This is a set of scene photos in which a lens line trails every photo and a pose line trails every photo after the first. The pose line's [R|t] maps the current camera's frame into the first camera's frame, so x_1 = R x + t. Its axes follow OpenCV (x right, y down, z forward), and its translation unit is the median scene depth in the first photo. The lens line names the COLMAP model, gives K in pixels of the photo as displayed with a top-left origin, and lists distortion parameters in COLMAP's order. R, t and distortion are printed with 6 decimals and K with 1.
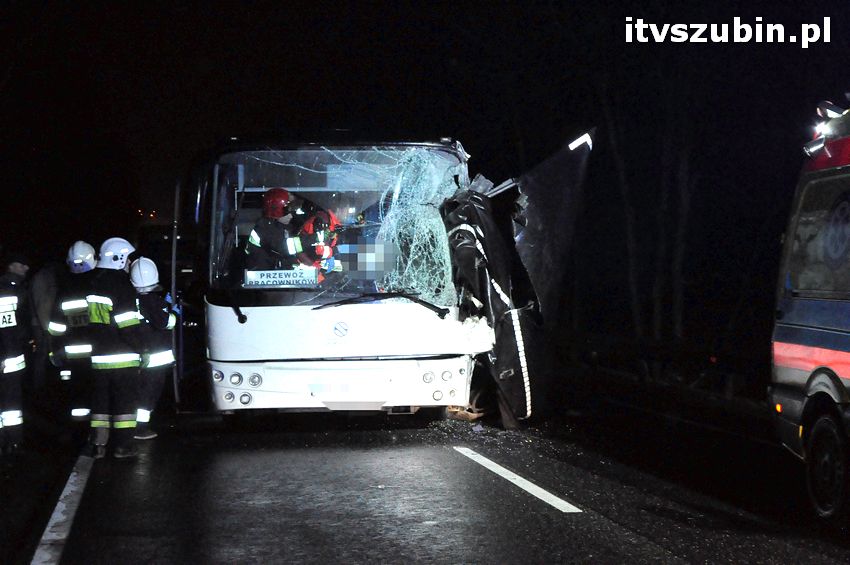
lens RADIAL K [[1690.6, 0, 425.0], [0, 1690.6, 282.5], [0, 0, 1]] dist [0.413250, 0.037329]
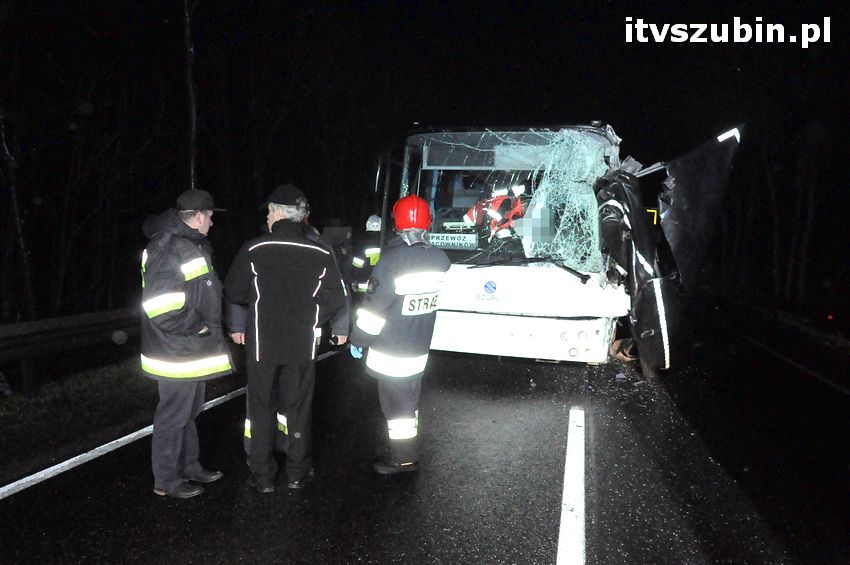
lens RADIAL K [[661.1, 0, 427.5], [0, 661.1, 287.6], [0, 0, 1]] dist [-0.169050, 0.145799]
pose [[0.926570, 0.069141, -0.369713, 0.073540], [-0.046606, 0.996489, 0.069552, -0.001103], [0.373224, -0.047214, 0.926539, 0.557254]]
